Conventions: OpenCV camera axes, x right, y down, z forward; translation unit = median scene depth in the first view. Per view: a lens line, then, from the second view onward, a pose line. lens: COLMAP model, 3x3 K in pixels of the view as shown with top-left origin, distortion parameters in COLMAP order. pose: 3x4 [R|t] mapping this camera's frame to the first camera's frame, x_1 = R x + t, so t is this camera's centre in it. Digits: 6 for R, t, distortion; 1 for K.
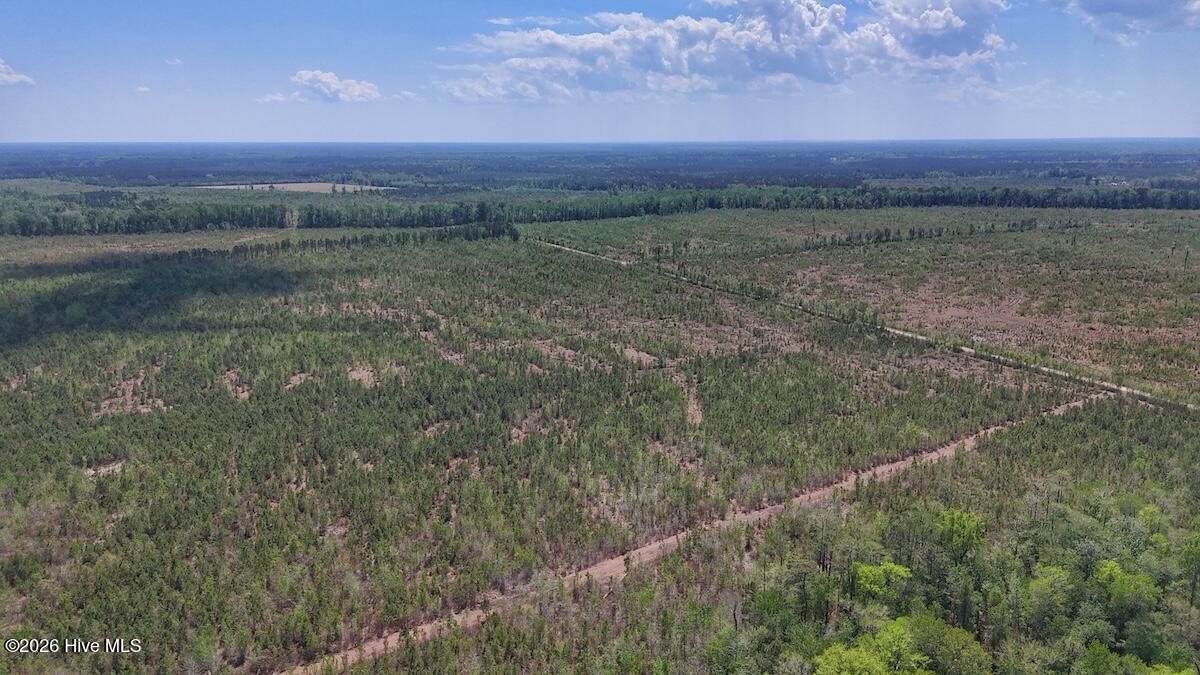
lens RADIAL K [[893.9, 0, 606.7], [0, 893.9, 346.0], [0, 0, 1]] dist [0.066720, -0.058426]
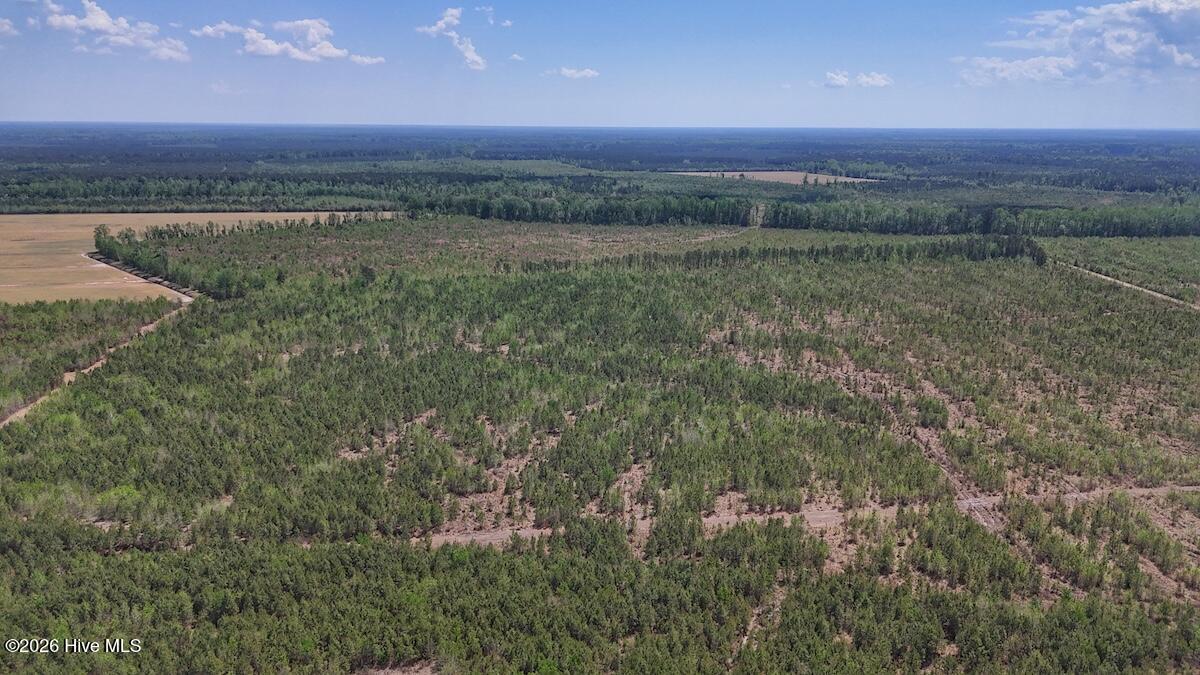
lens RADIAL K [[893.9, 0, 601.0], [0, 893.9, 335.5], [0, 0, 1]] dist [0.066720, -0.058426]
pose [[0.873320, 0.122405, -0.471518, -0.043406], [-0.120244, 0.992133, 0.034847, -0.030992], [0.472074, 0.026264, 0.881167, 0.126843]]
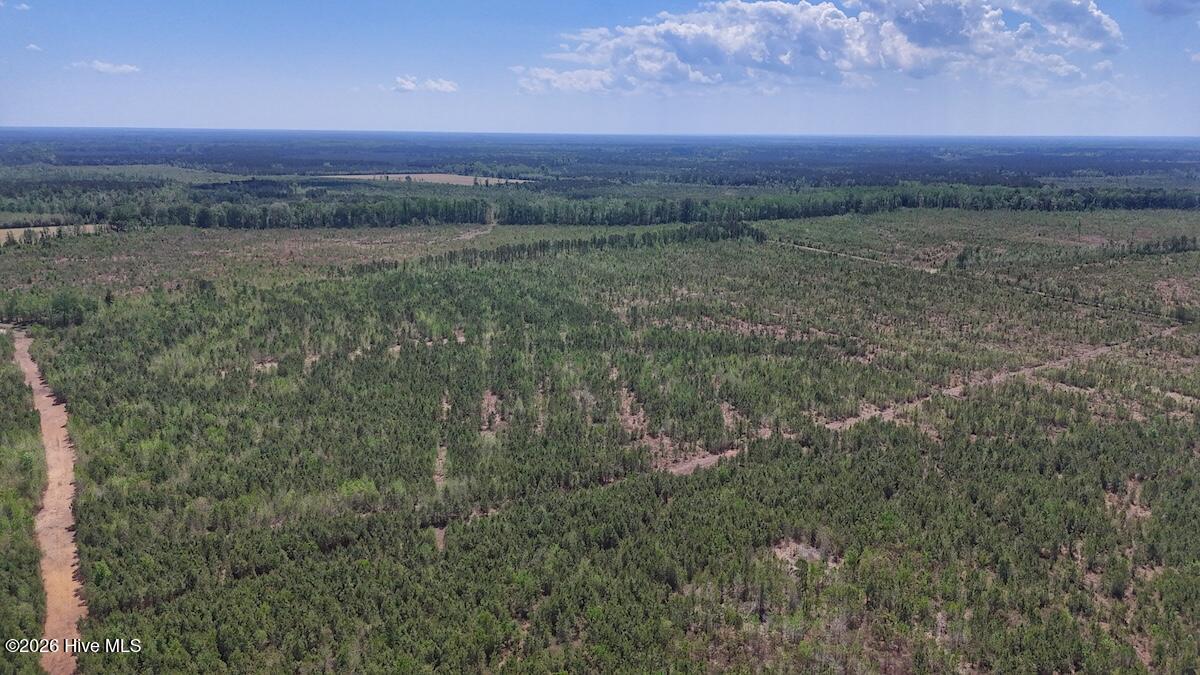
lens RADIAL K [[893.9, 0, 603.7], [0, 893.9, 347.0], [0, 0, 1]] dist [0.066720, -0.058426]
pose [[0.998930, 0.022650, -0.040317, -0.163717], [-0.022261, 0.999702, 0.010062, -0.011246], [0.040533, -0.009154, 0.999136, 0.050285]]
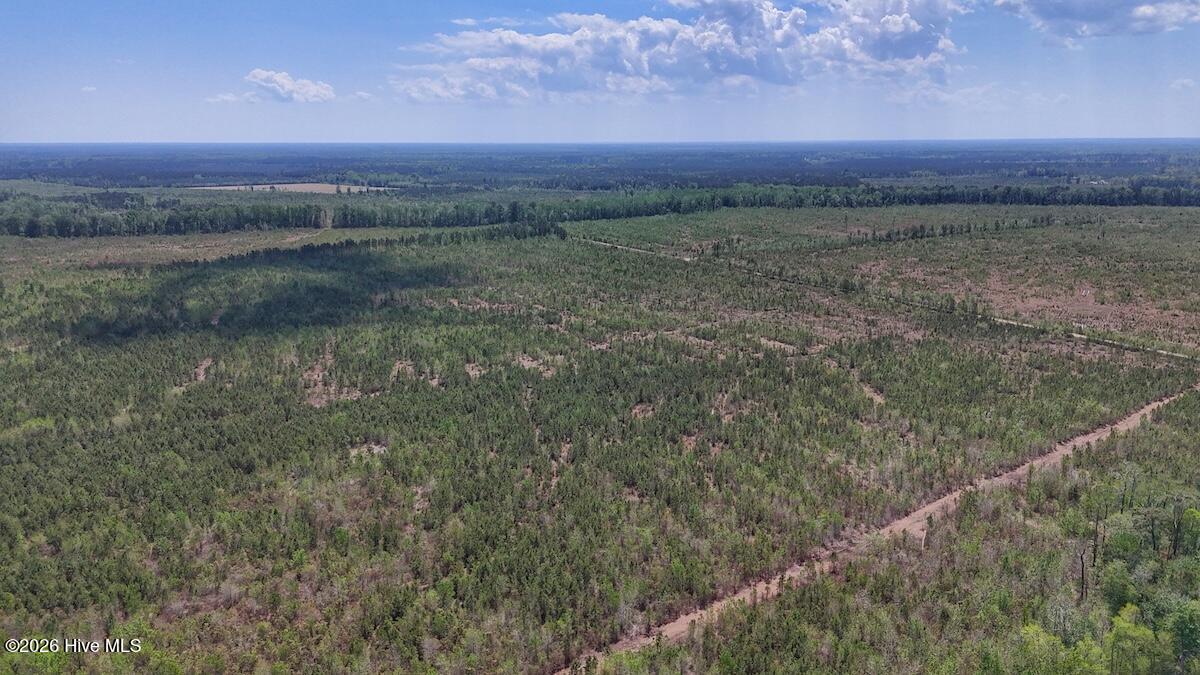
lens RADIAL K [[893.9, 0, 606.4], [0, 893.9, 344.1], [0, 0, 1]] dist [0.066720, -0.058426]
pose [[0.998722, -0.011549, 0.049202, -0.076463], [0.011684, 0.999929, -0.002458, 0.004038], [-0.049170, 0.003030, 0.998786, -0.015643]]
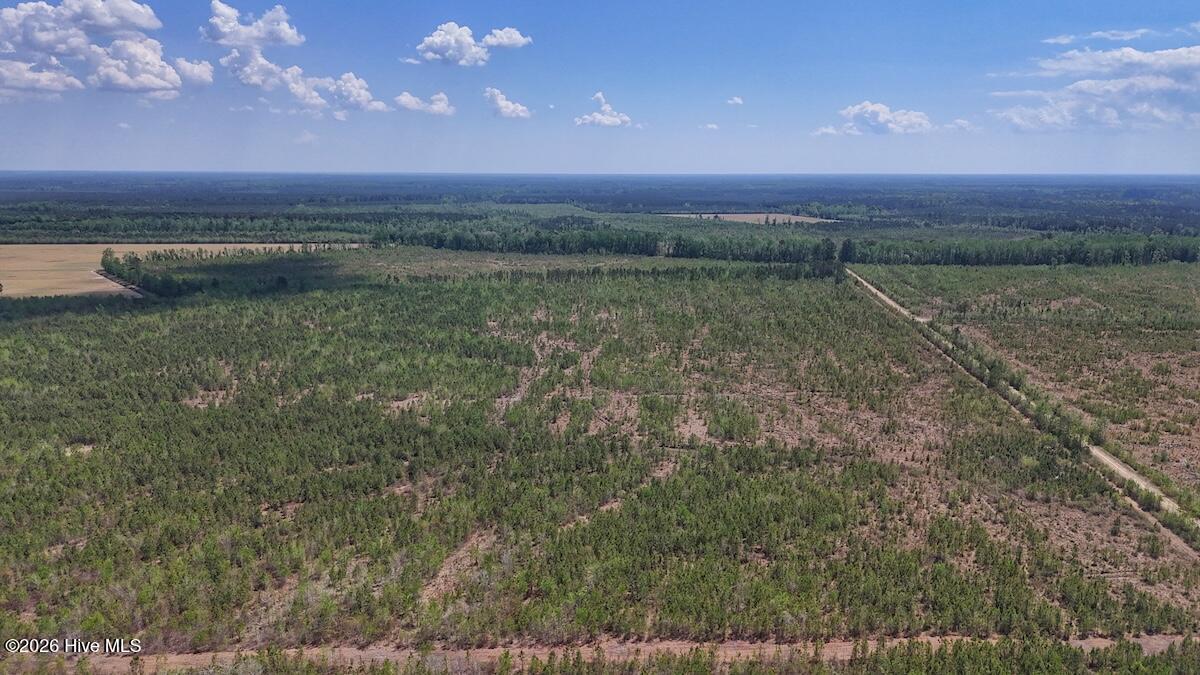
lens RADIAL K [[893.9, 0, 601.3], [0, 893.9, 335.7], [0, 0, 1]] dist [0.066720, -0.058426]
pose [[0.830244, 0.108812, -0.546676, 0.146855], [-0.132608, 0.991160, -0.004109, -0.022196], [0.541396, 0.075905, 0.837334, 0.085935]]
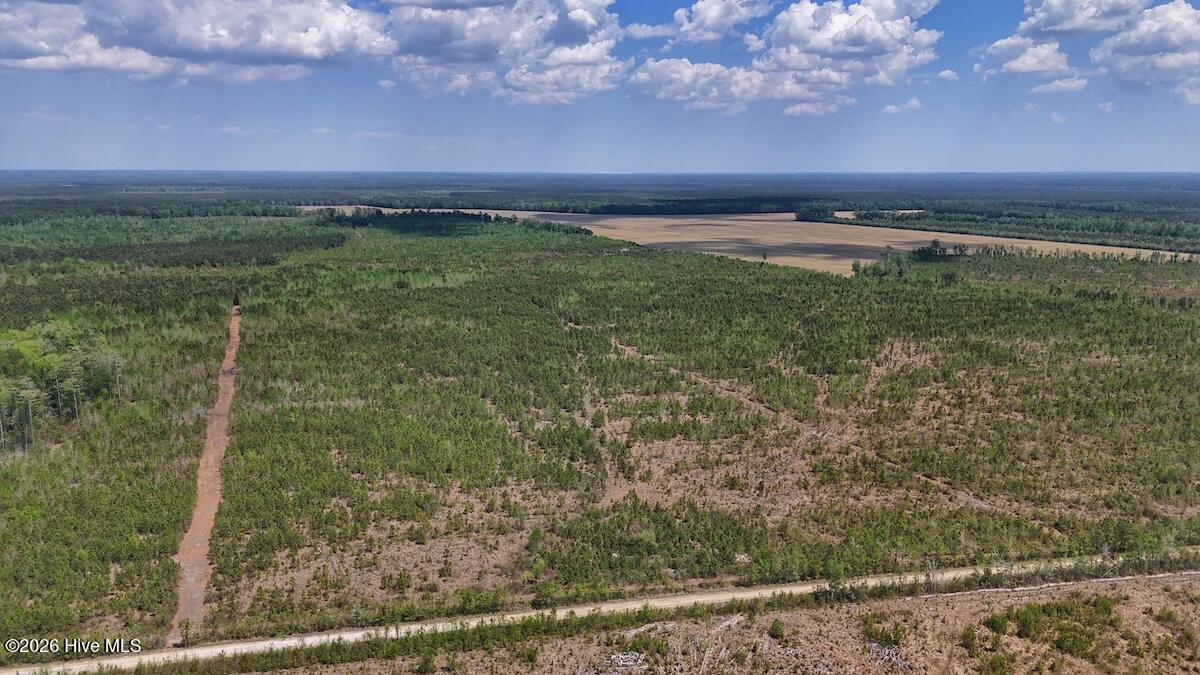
lens RADIAL K [[893.9, 0, 610.7], [0, 893.9, 341.6], [0, 0, 1]] dist [0.066720, -0.058426]
pose [[-0.257118, 0.189231, -0.947672, 0.300509], [-0.221257, 0.943065, 0.248342, -0.094992], [0.940710, 0.273532, -0.200610, 0.394466]]
